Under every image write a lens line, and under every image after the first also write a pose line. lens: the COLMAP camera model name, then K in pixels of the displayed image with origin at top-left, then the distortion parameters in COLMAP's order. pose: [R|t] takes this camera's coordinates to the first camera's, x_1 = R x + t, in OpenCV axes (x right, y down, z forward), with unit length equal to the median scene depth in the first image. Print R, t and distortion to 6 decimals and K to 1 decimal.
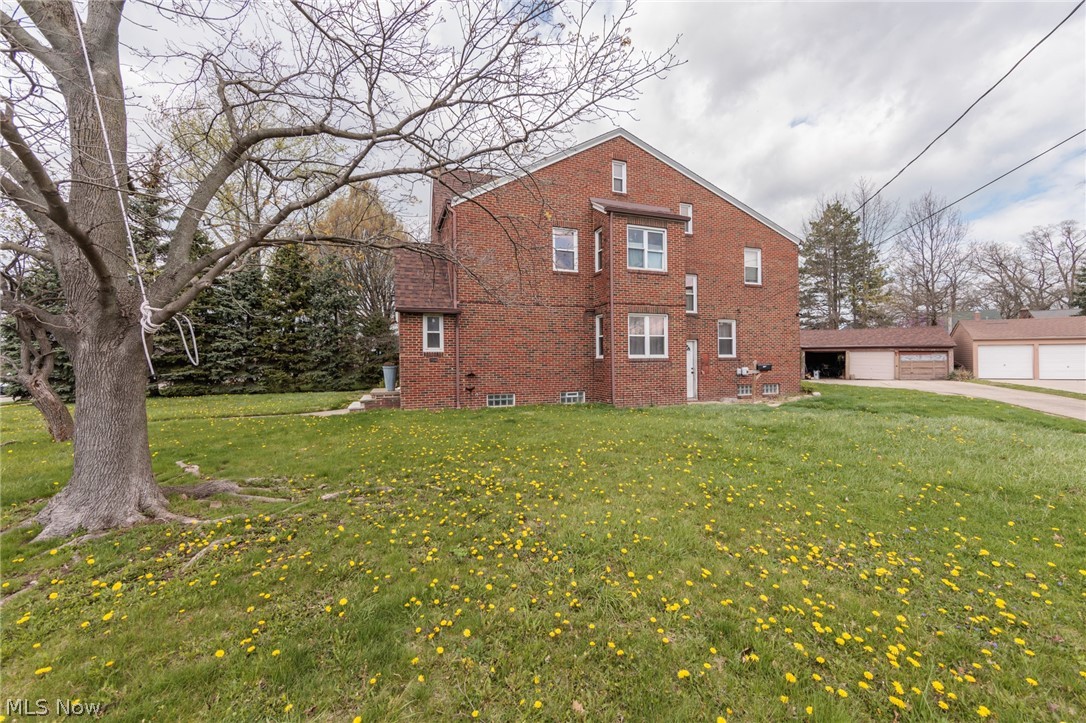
lens RADIAL K [[424.2, 0, 544.0], [0, 424.2, 365.9], [0, 0, 1]] dist [-0.001197, 0.000108]
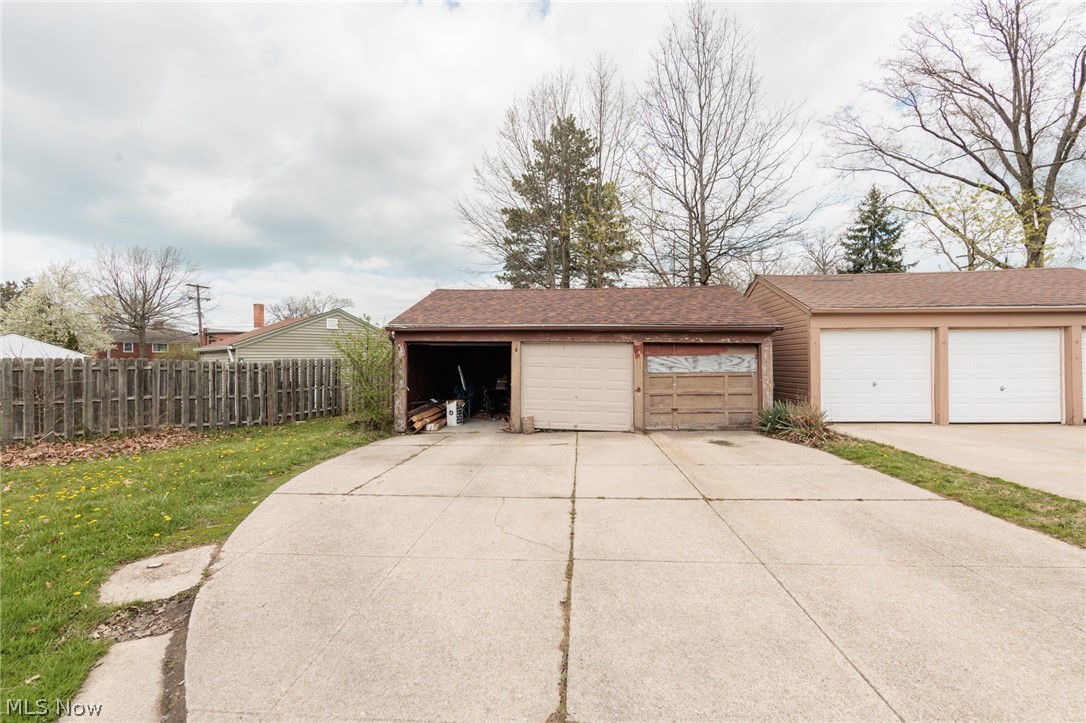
lens RADIAL K [[424.2, 0, 543.7], [0, 424.2, 362.1], [0, 0, 1]] dist [-0.001197, 0.000108]
pose [[0.900634, -0.000586, 0.434577, 0.625236], [0.004999, 0.999947, -0.009012, -0.017944], [-0.434549, 0.010289, 0.900589, 0.738488]]
